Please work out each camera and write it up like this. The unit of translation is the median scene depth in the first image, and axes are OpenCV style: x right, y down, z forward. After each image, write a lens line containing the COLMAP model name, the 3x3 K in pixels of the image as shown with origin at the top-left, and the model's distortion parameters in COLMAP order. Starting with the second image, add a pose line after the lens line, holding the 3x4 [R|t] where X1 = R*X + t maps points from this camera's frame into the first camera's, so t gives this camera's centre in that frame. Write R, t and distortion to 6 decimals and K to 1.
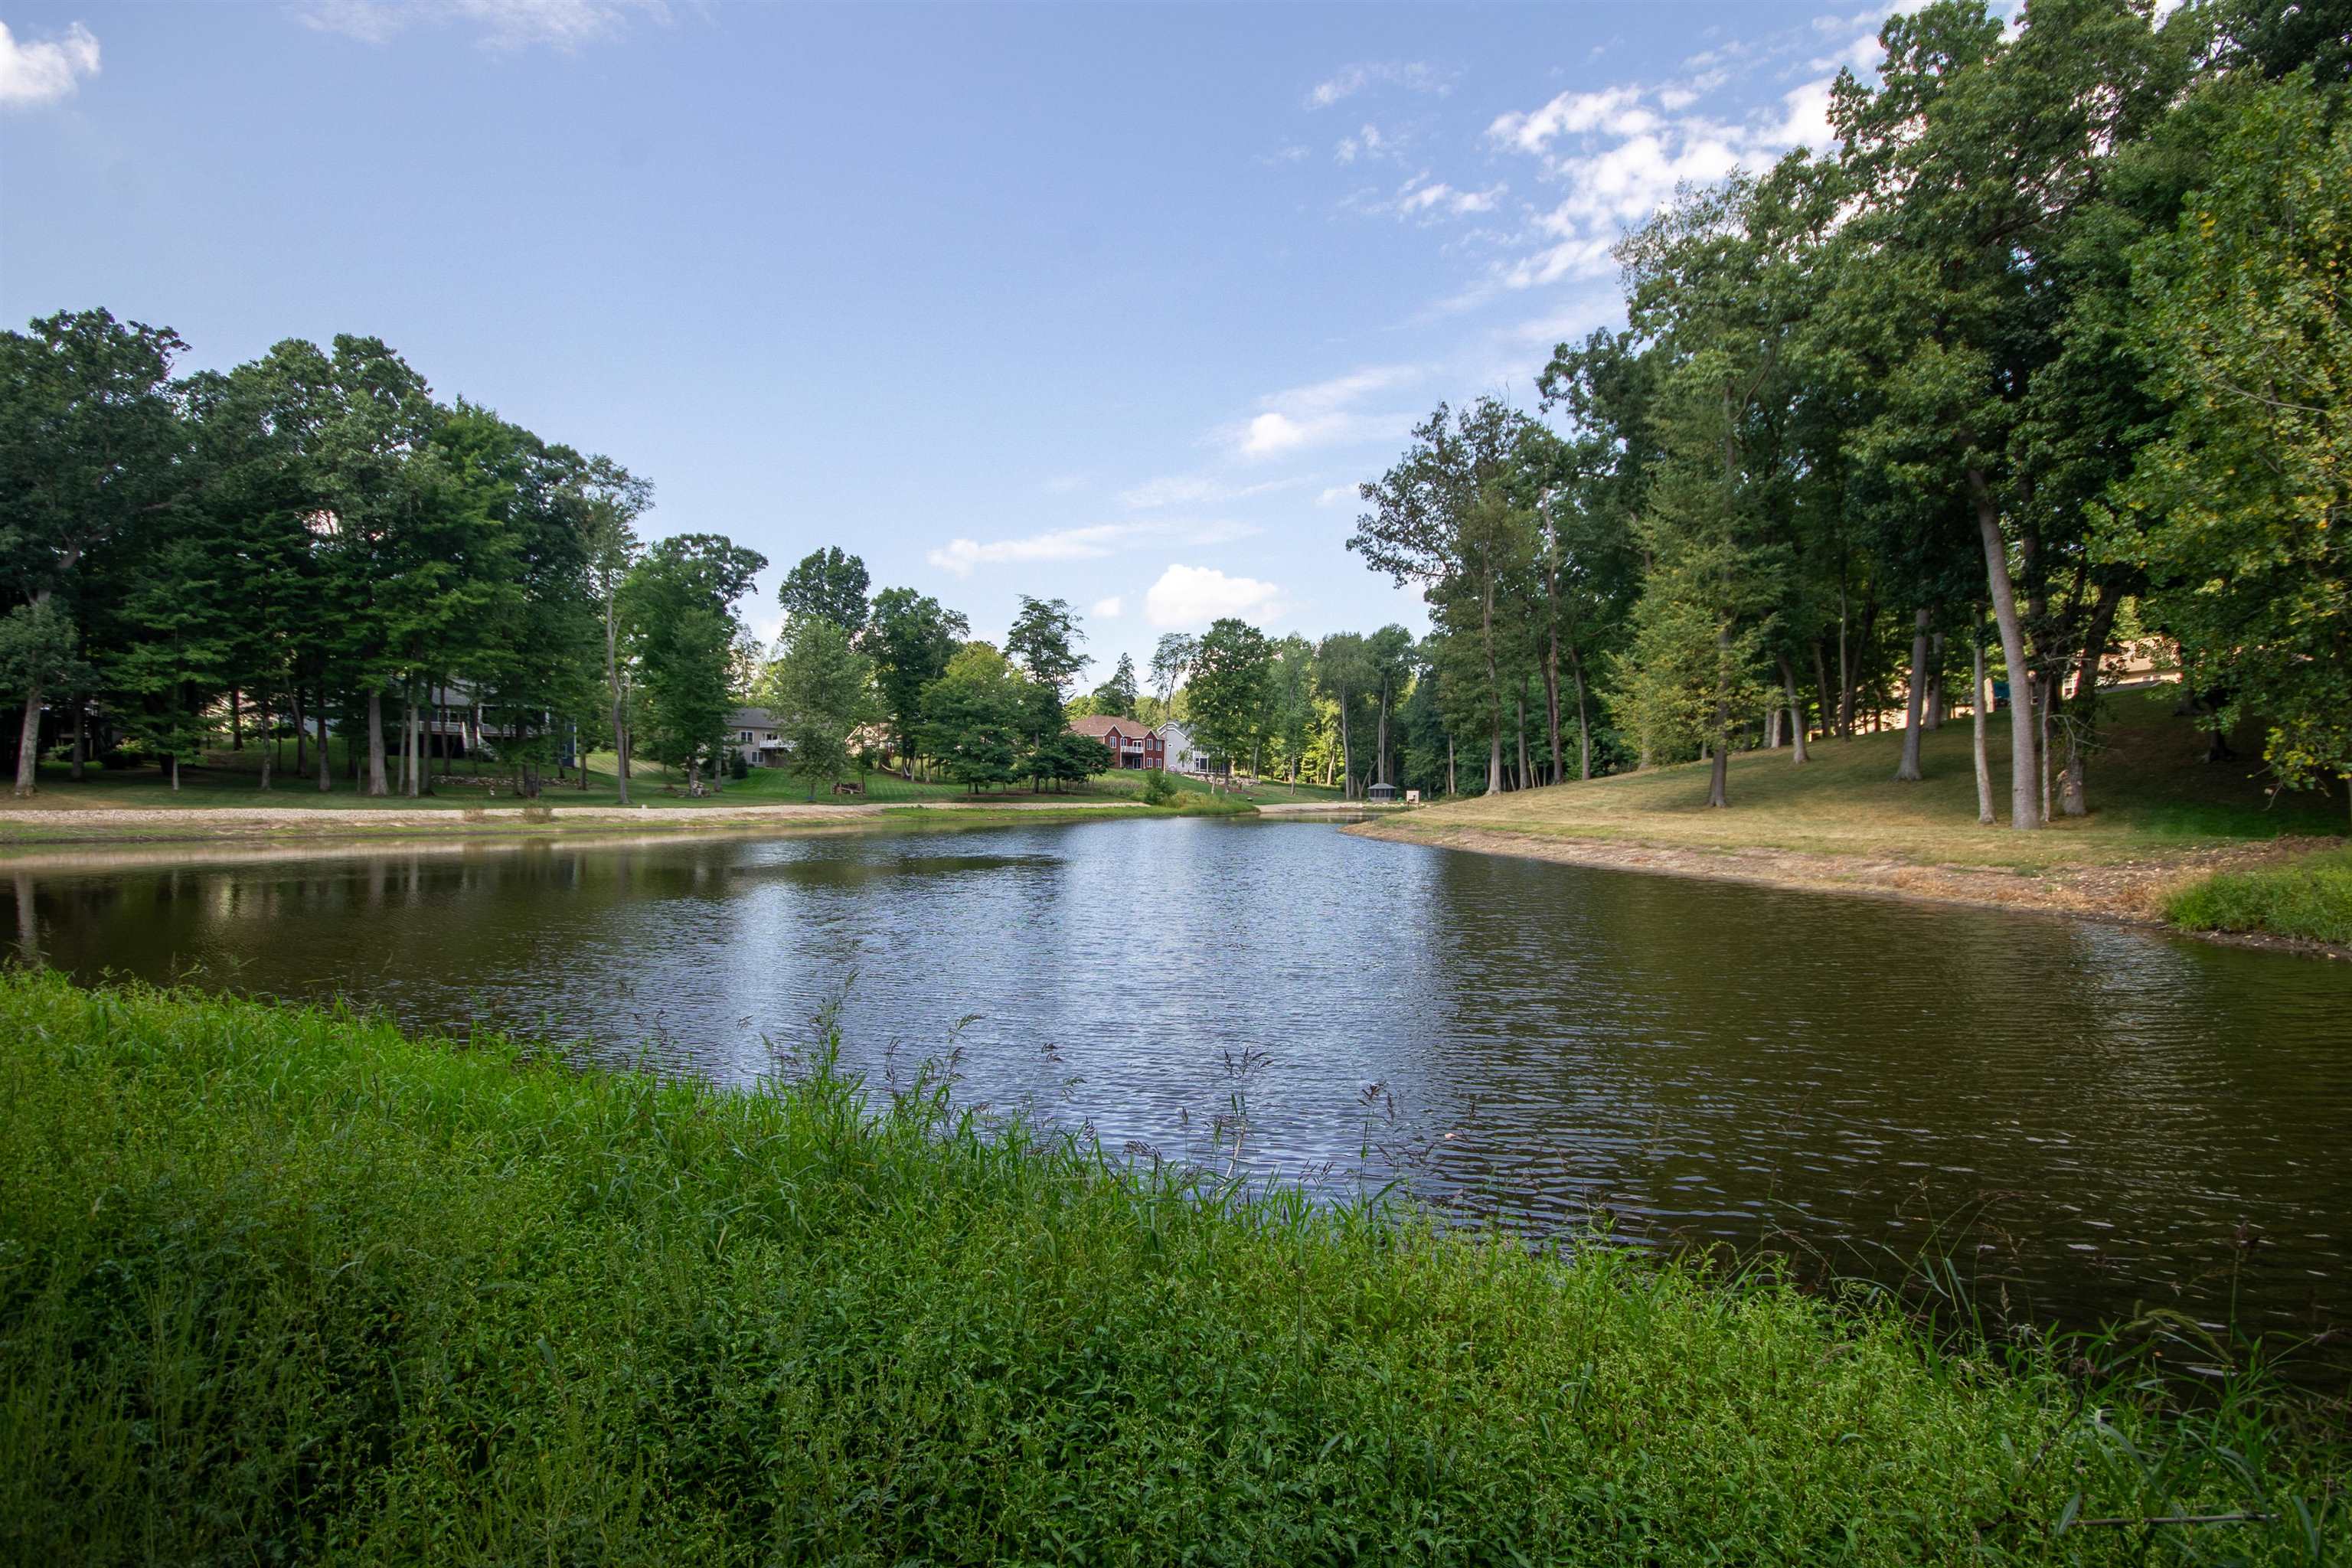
lens RADIAL K [[1114.0, 0, 1182.8], [0, 1114.0, 801.0], [0, 0, 1]] dist [0.005534, -0.006191]
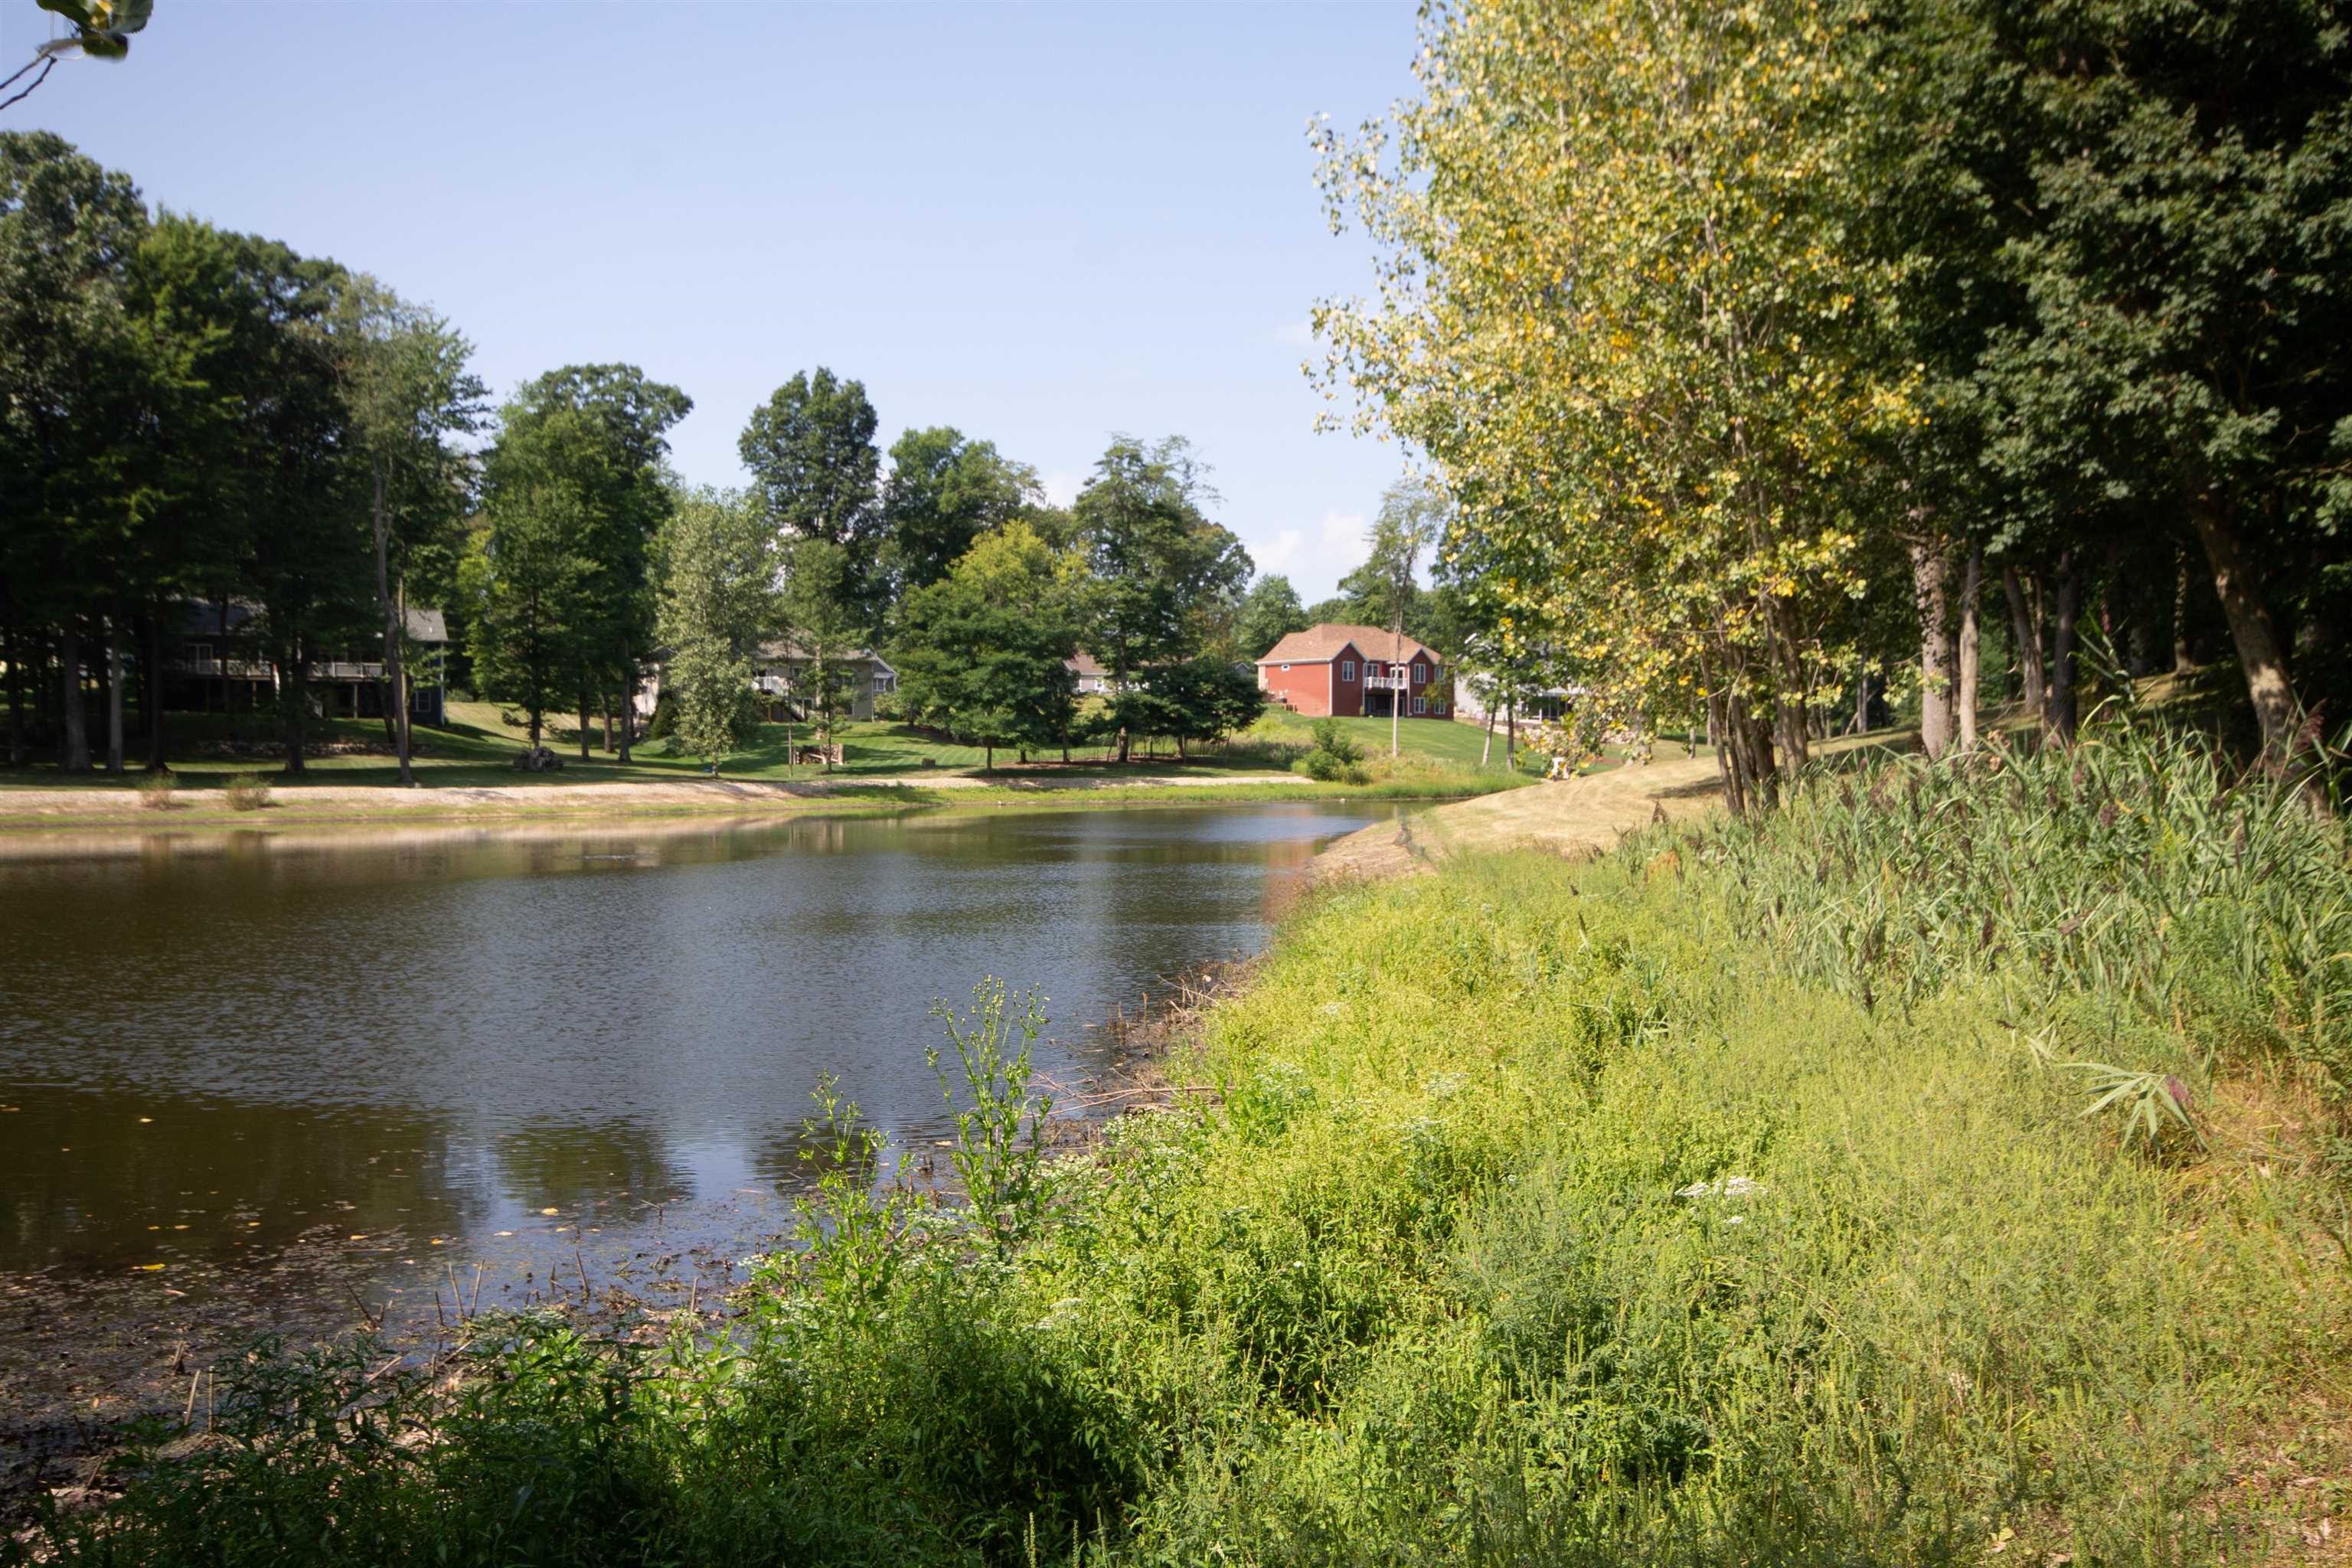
lens RADIAL K [[2057.1, 0, 1180.9], [0, 2057.1, 799.5], [0, 0, 1]] dist [0.010323, 0.050212]
pose [[0.966346, 0.001646, -0.257242, 0.193049], [0.001716, 0.999916, 0.012845, -0.001439], [0.257241, -0.012854, 0.966262, -0.067178]]
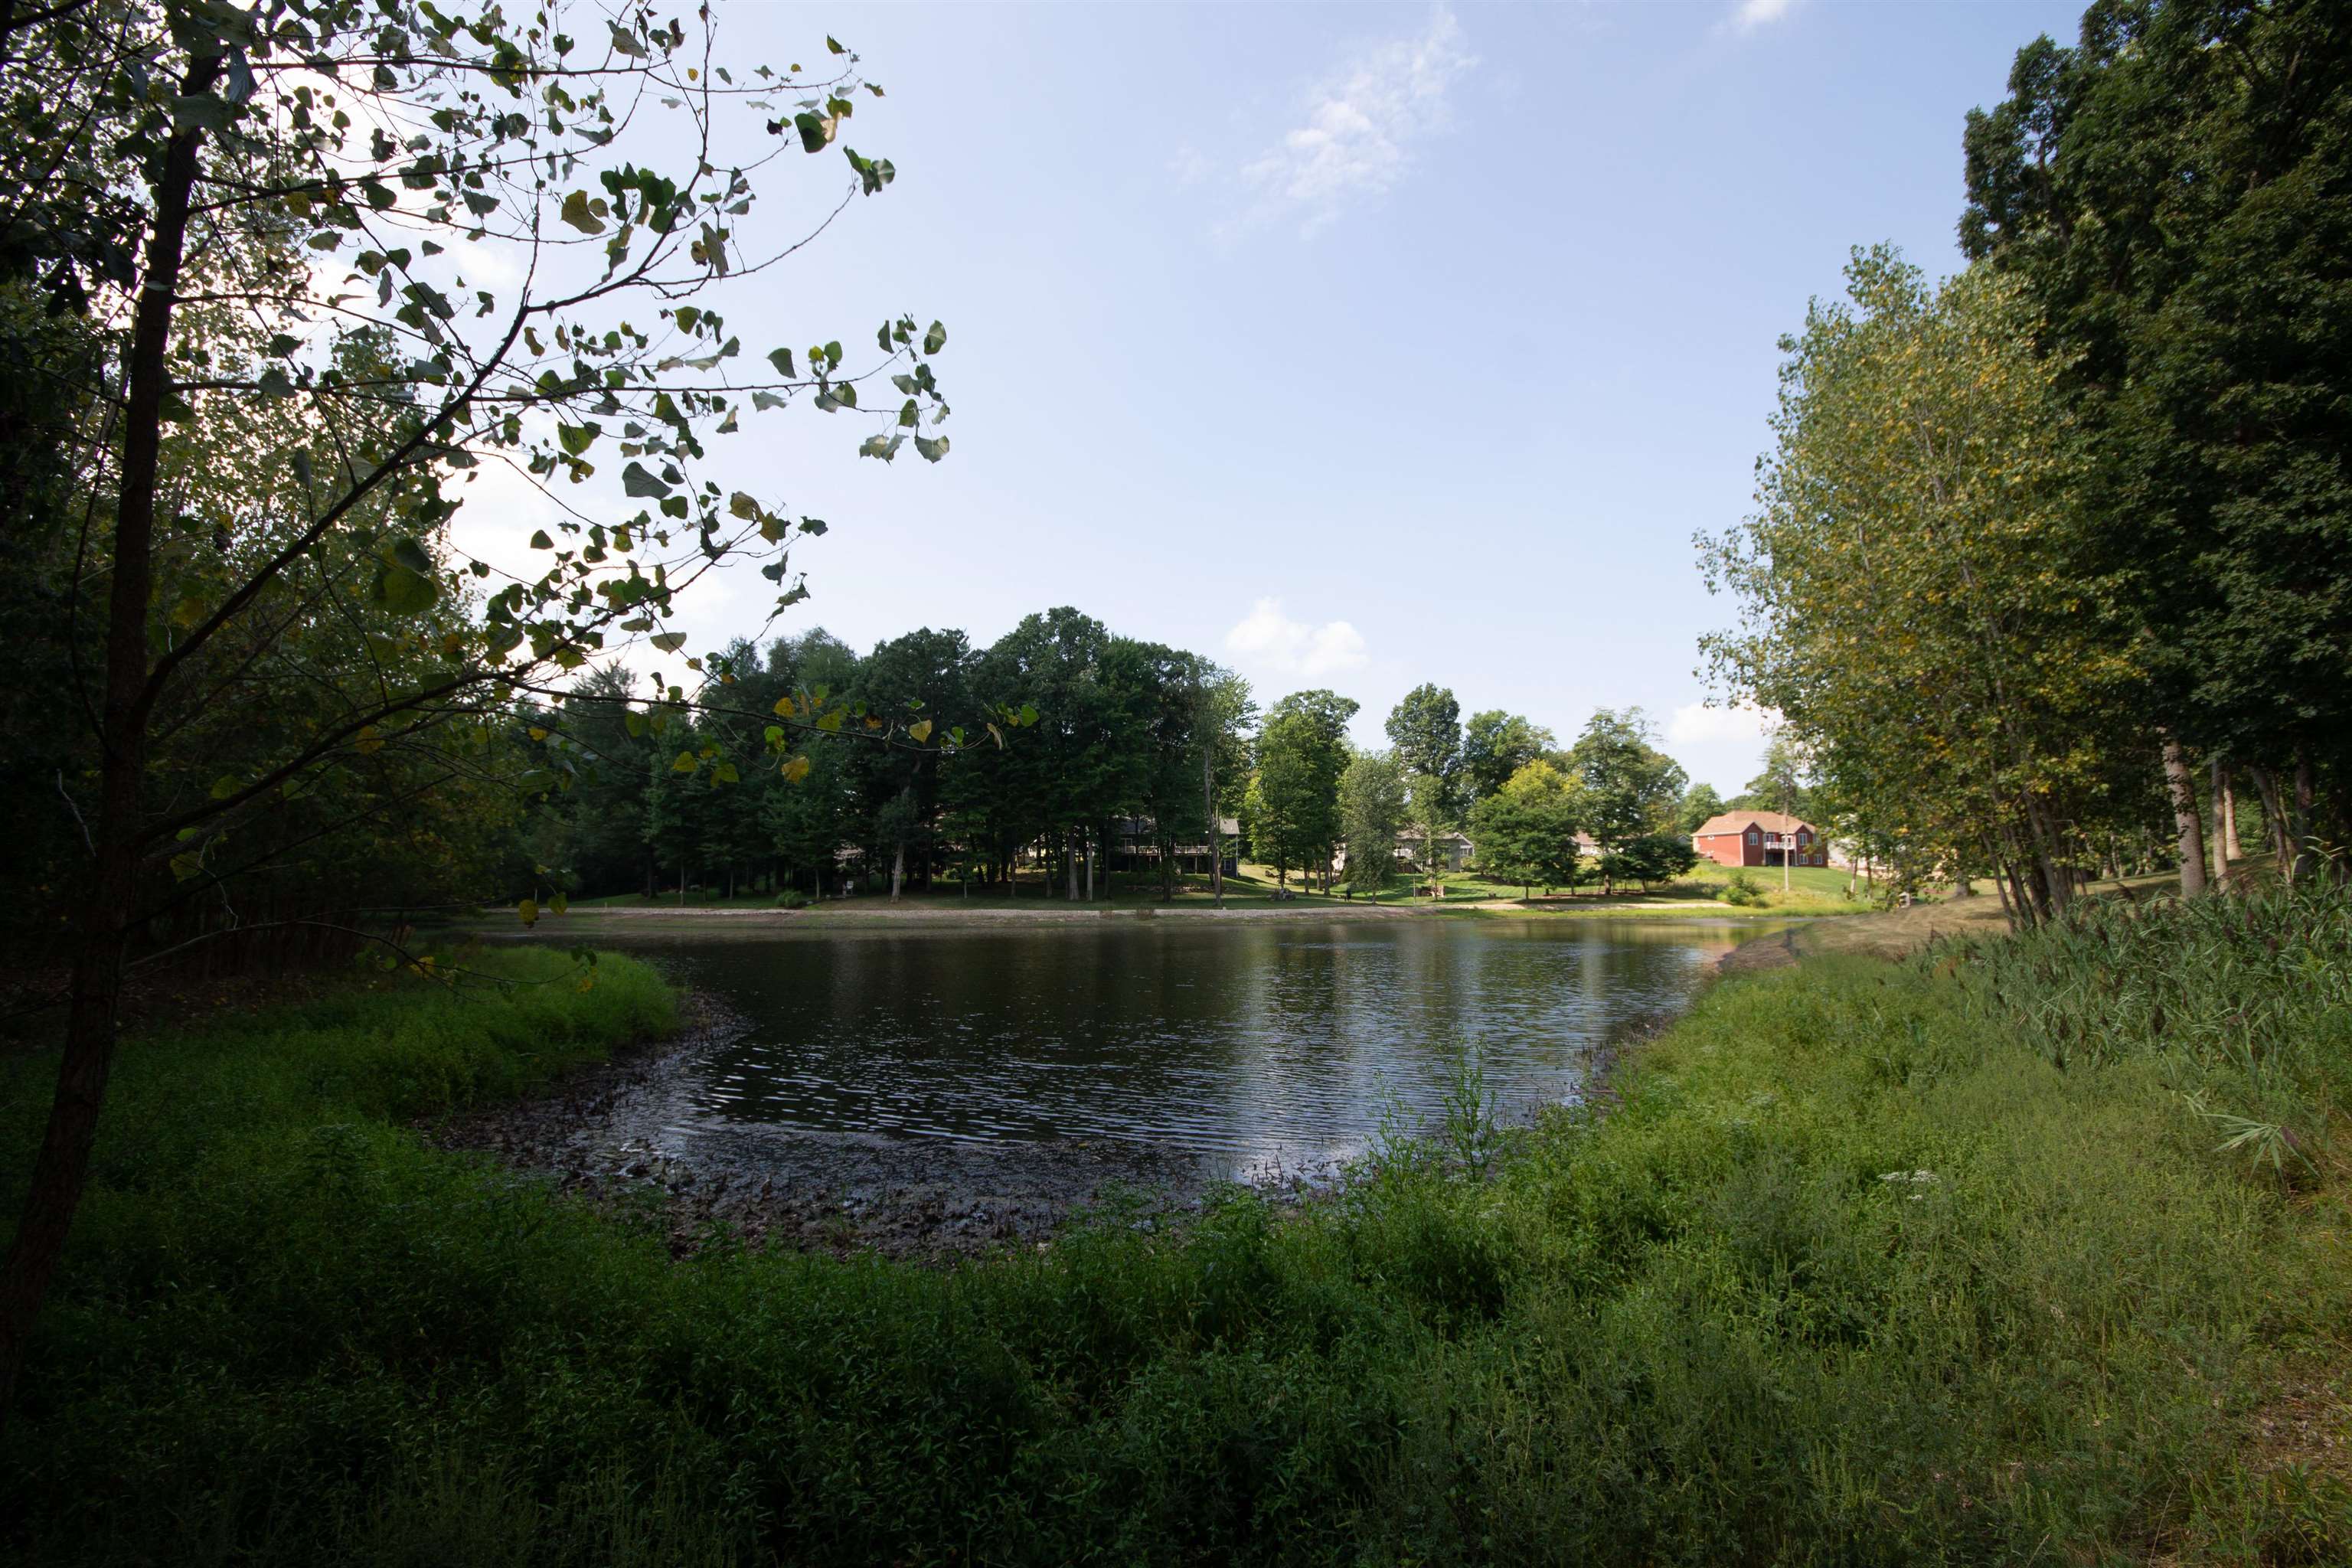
lens RADIAL K [[1114.0, 0, 1180.0], [0, 1114.0, 803.4], [0, 0, 1]] dist [0.005534, -0.006191]
pose [[0.792093, -0.054644, -0.607950, 0.197313], [0.001667, 0.996175, -0.087367, -0.002265], [0.610398, 0.068189, 0.789154, -0.069551]]
